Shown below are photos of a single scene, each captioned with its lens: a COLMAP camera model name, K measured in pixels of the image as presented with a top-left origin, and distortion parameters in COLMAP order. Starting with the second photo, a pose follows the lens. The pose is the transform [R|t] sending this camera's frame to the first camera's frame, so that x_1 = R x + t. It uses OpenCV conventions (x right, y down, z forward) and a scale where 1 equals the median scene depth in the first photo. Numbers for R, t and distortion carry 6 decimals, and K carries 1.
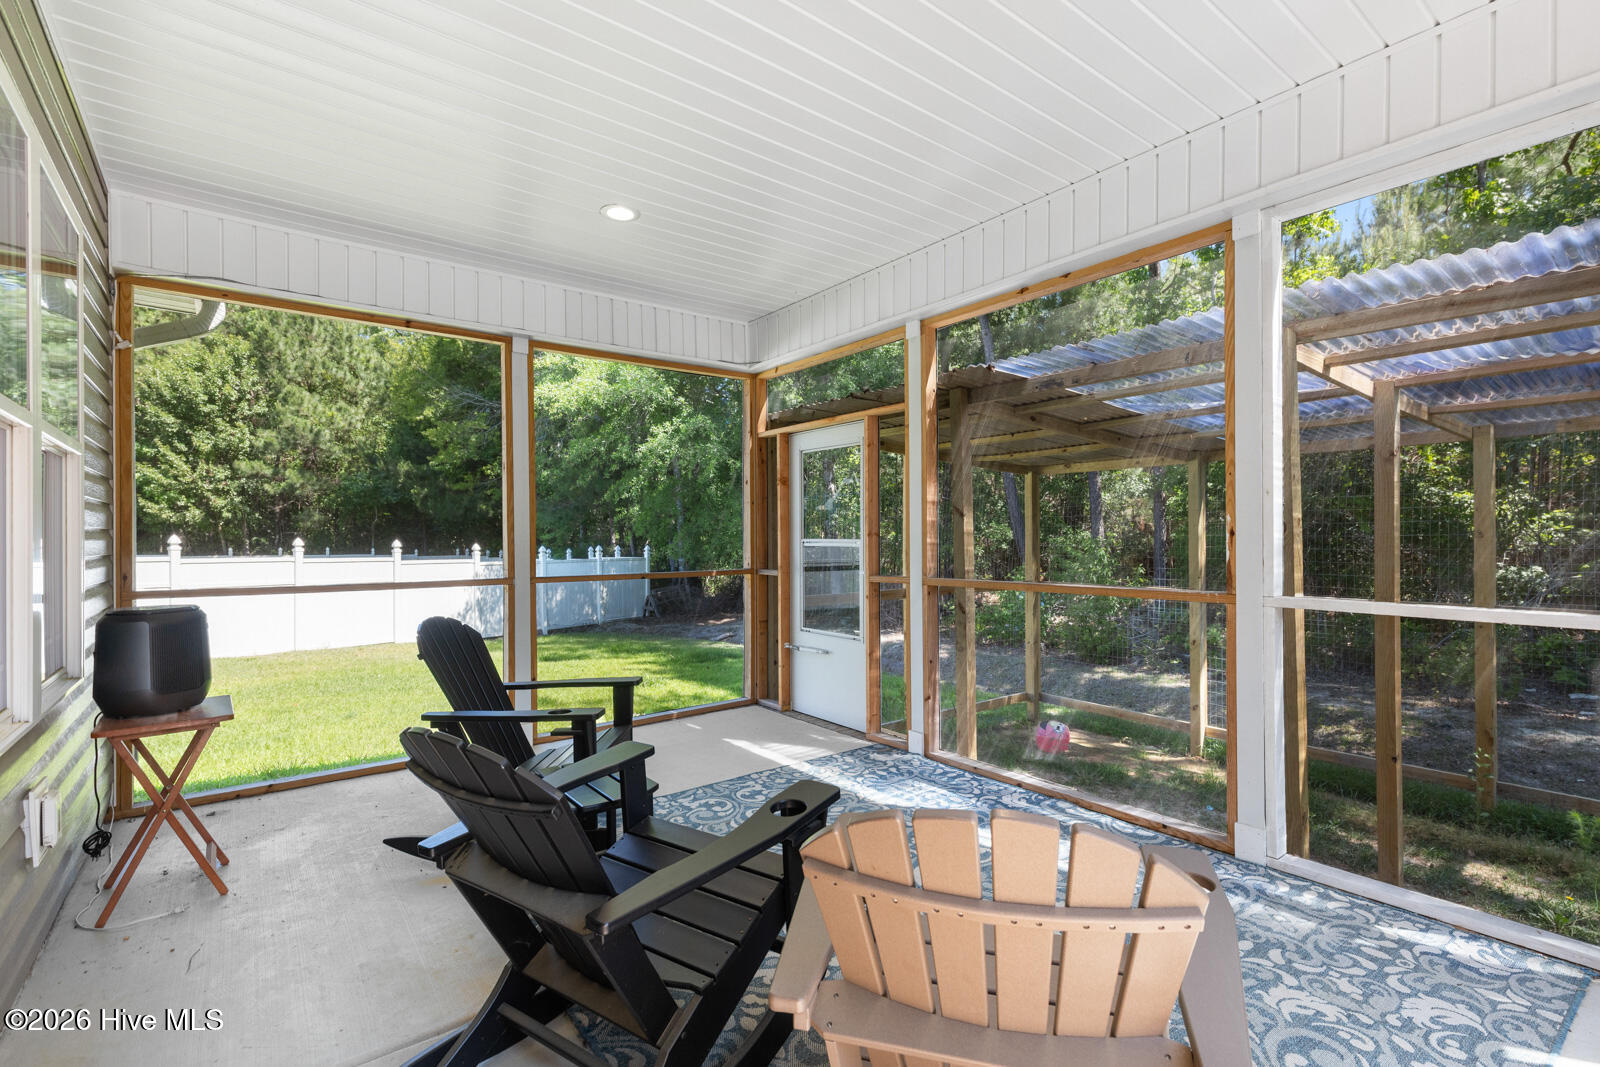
lens RADIAL K [[731.0, 0, 806.3], [0, 731.0, 532.6], [0, 0, 1]] dist [-0.000856, -0.001002]
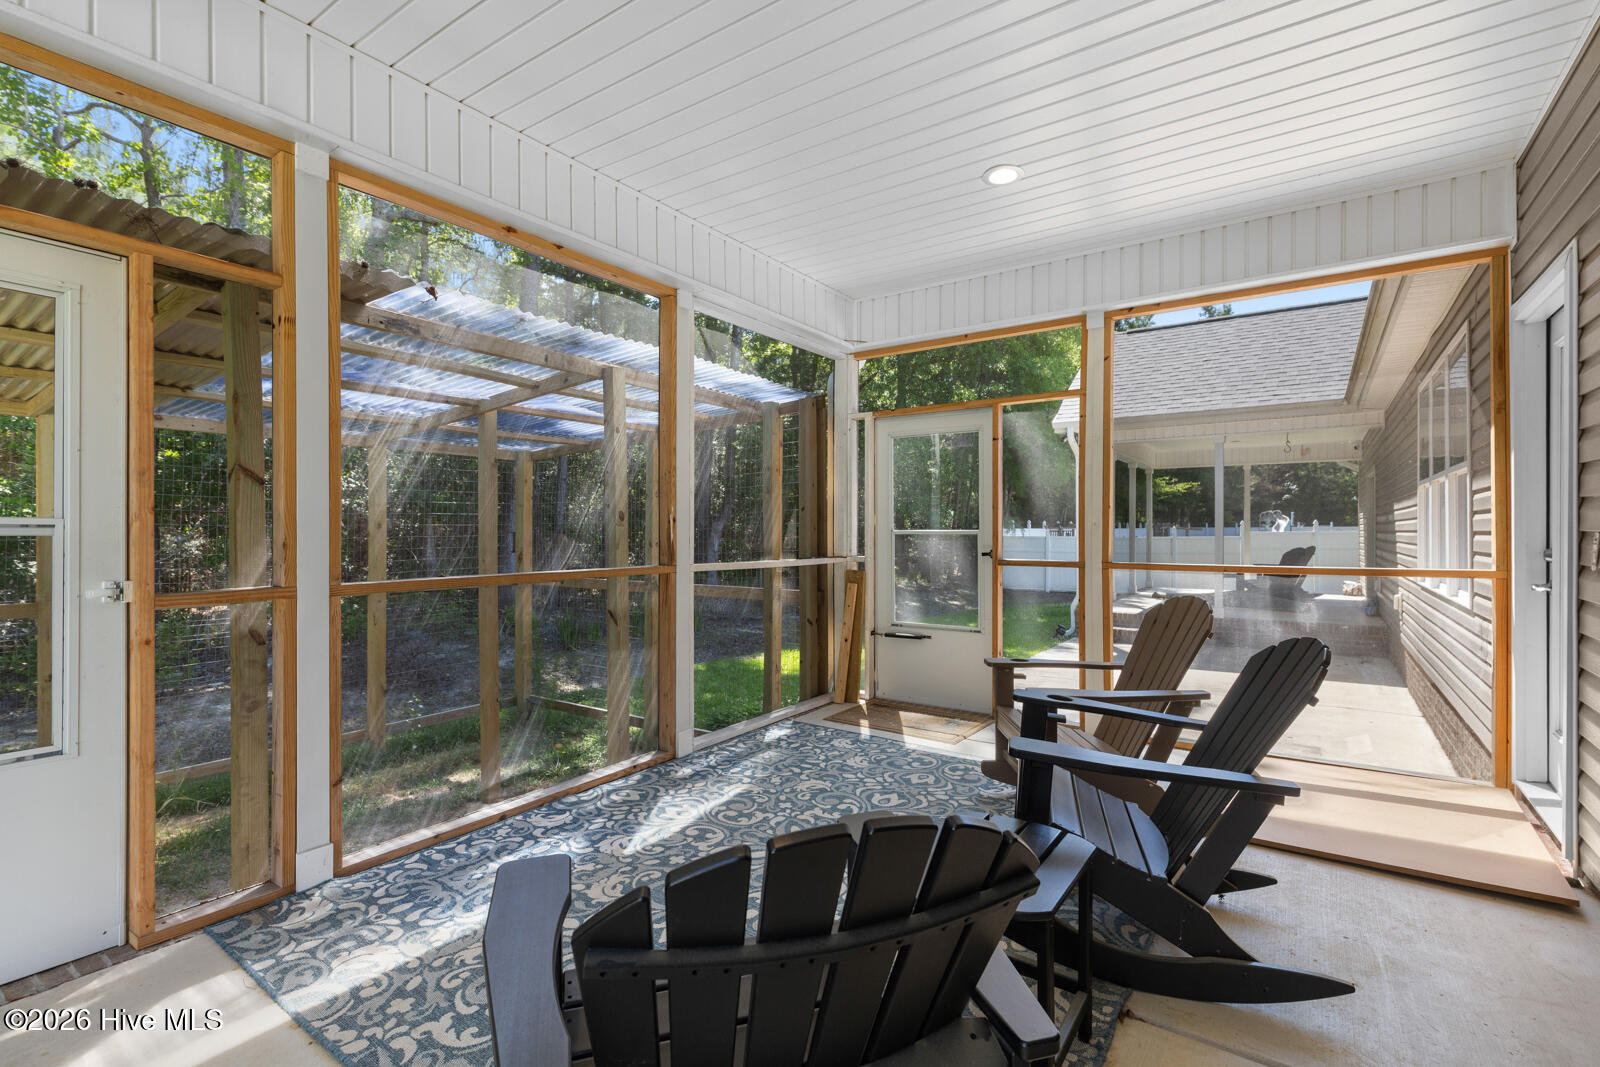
lens RADIAL K [[731.0, 0, 806.3], [0, 731.0, 532.6], [0, 0, 1]] dist [-0.000856, -0.001002]
pose [[-0.302191, 0.003557, 0.953241, -0.639730], [-0.001526, 0.999990, -0.004216, 0.023874], [-0.953246, -0.002729, -0.302183, 0.966039]]
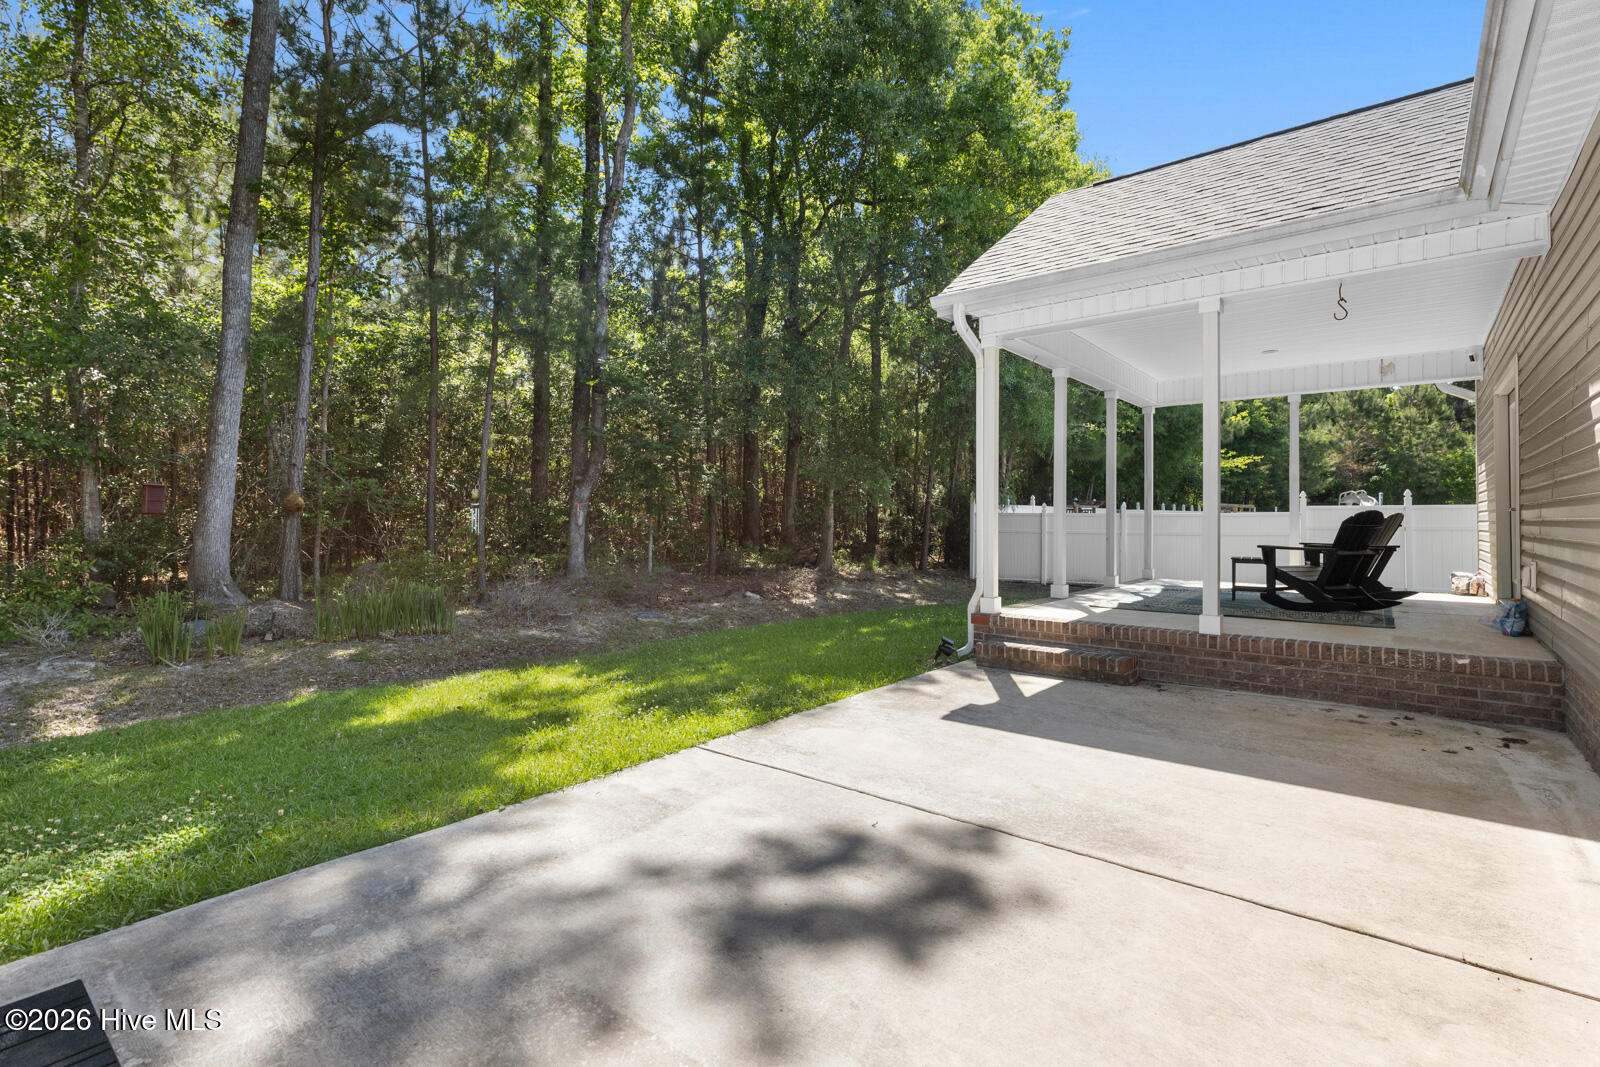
lens RADIAL K [[749.0, 0, 806.4], [0, 749.0, 509.4], [0, 0, 1]] dist [0.012583, -0.000170]
pose [[-0.237744, 0.016993, 0.971179, -0.616869], [-0.005893, 0.999803, -0.018937, 0.026151], [-0.971310, -0.010225, -0.237597, 0.935510]]
